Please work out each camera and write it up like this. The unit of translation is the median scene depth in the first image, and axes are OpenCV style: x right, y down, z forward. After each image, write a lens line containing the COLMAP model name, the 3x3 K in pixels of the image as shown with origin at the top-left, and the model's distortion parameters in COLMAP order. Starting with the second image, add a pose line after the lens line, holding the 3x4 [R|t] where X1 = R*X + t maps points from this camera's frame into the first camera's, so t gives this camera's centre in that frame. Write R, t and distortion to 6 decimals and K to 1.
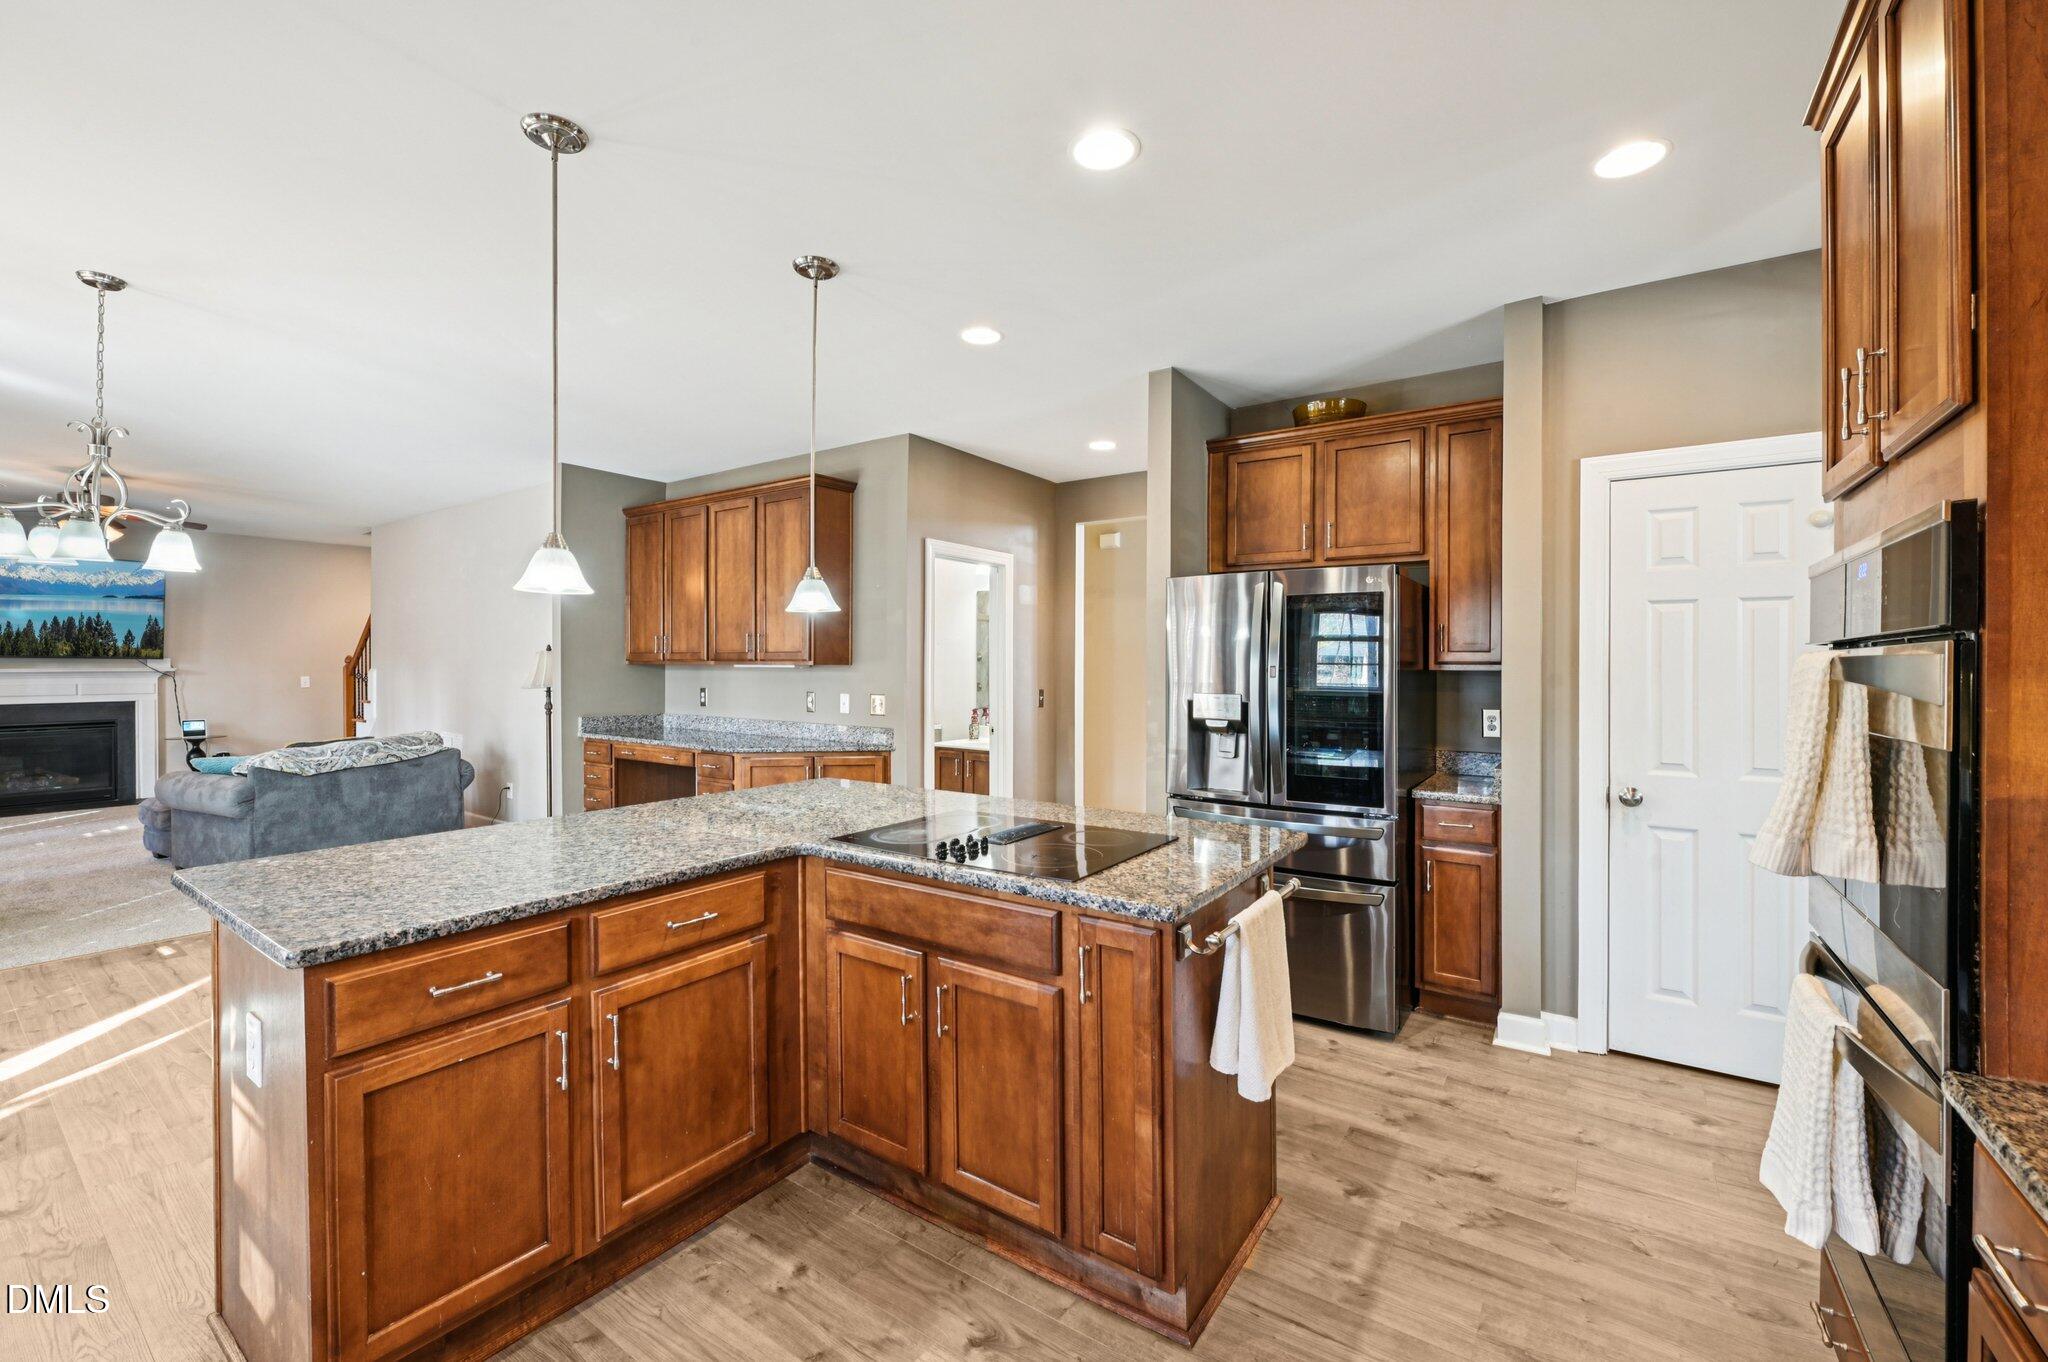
lens RADIAL K [[828.5, 0, 1022.8], [0, 828.5, 669.4], [0, 0, 1]] dist [-0.009466, -0.000221]
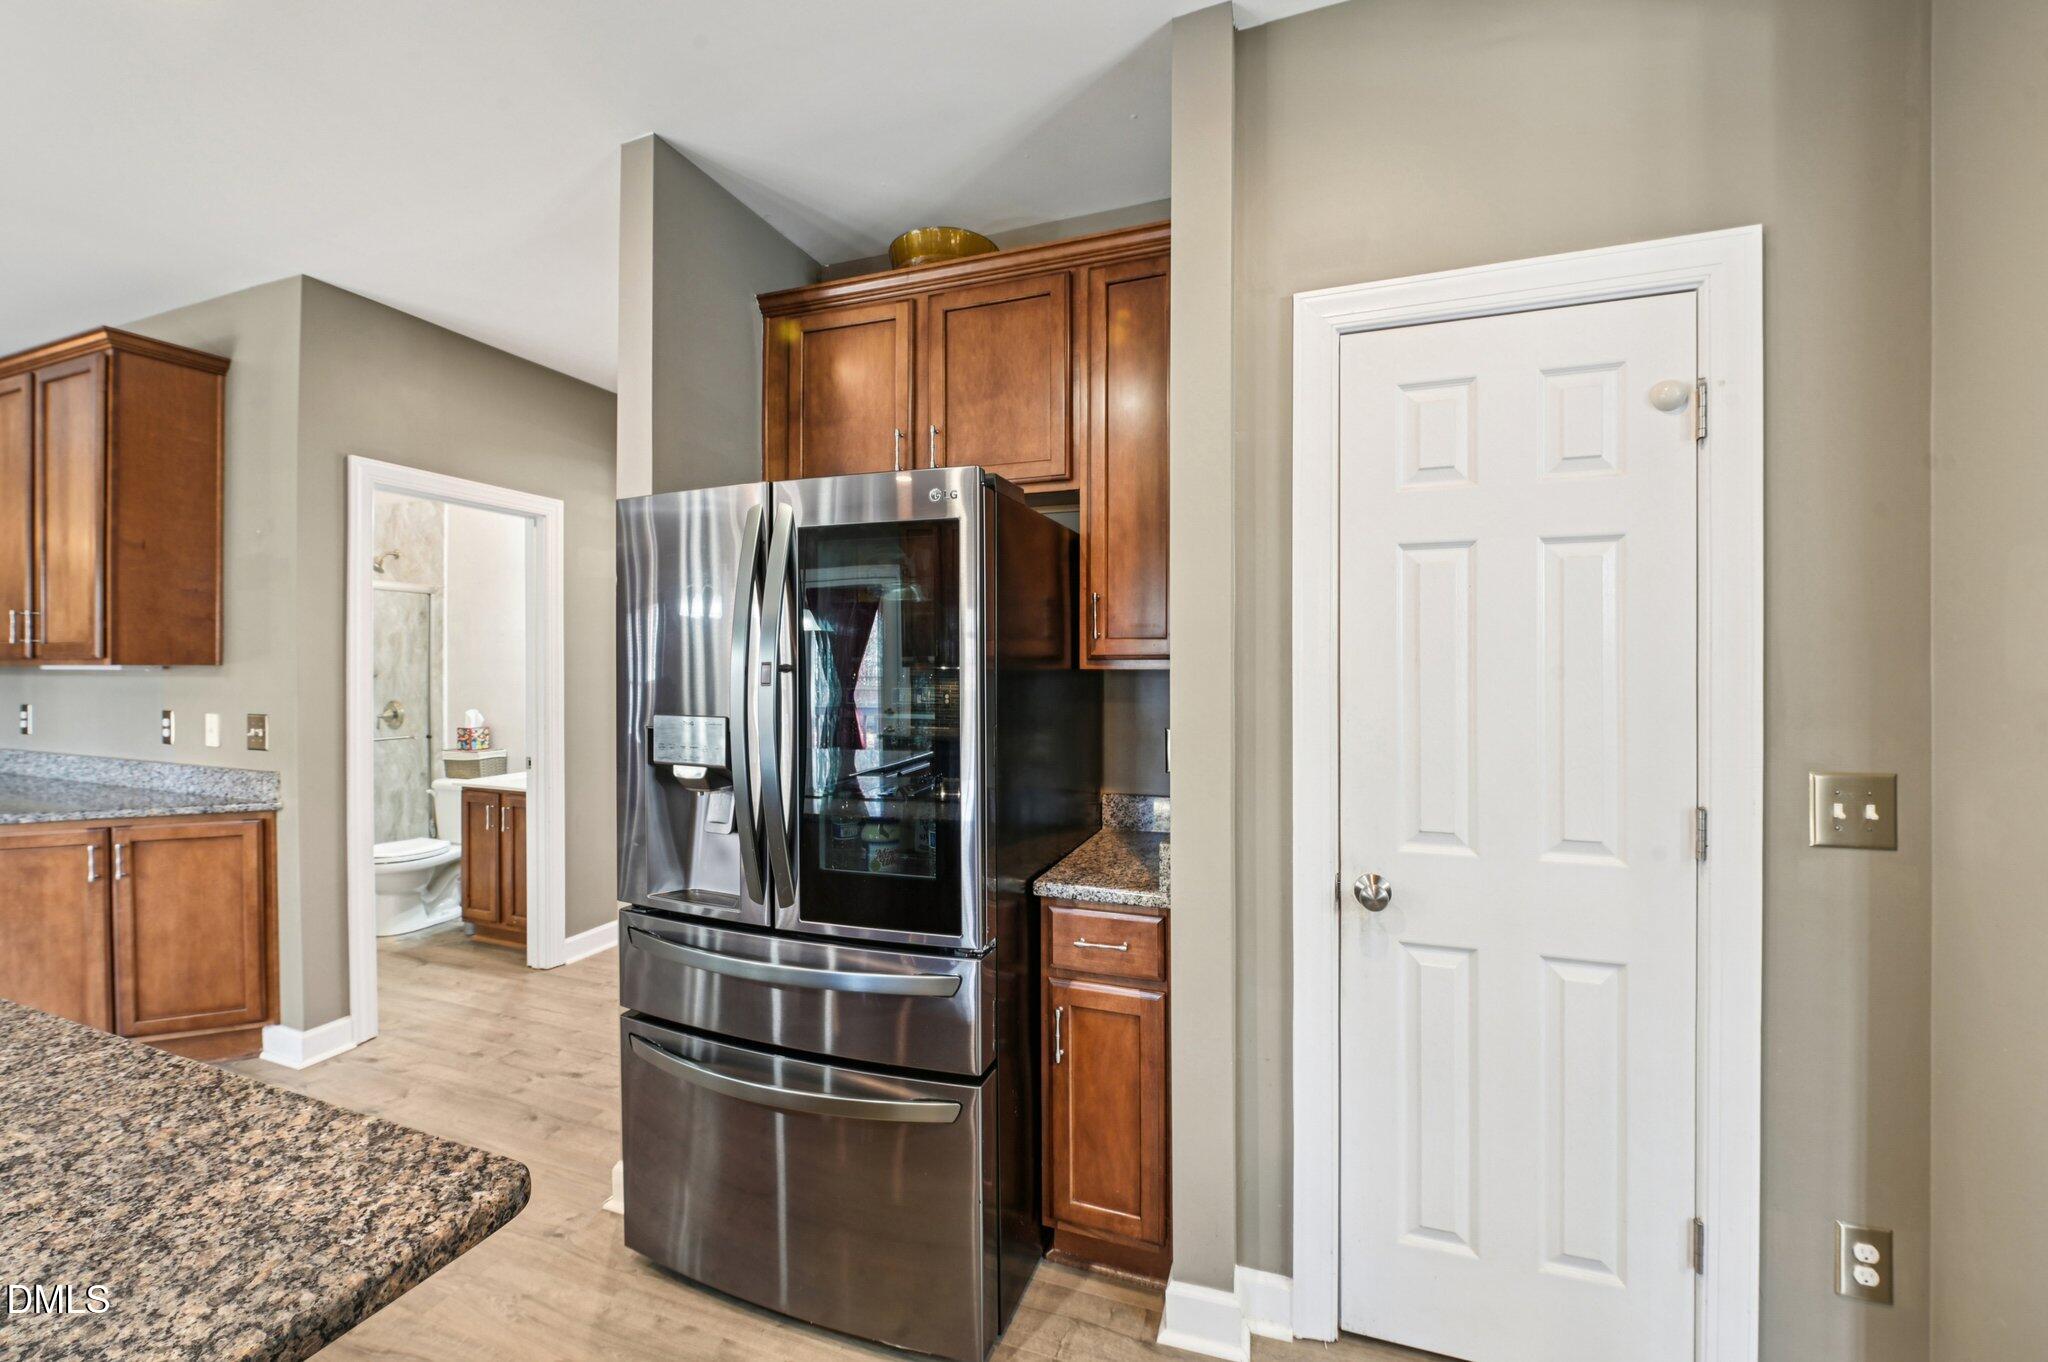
lens RADIAL K [[833.3, 0, 1023.1], [0, 833.3, 670.1], [0, 0, 1]] dist [-0.014076, -0.000263]
pose [[0.966066, -0.005572, 0.258234, 0.322484], [0.005394, 0.999984, 0.001398, 0.000568], [-0.258238, 0.000043, 0.966081, 0.459027]]
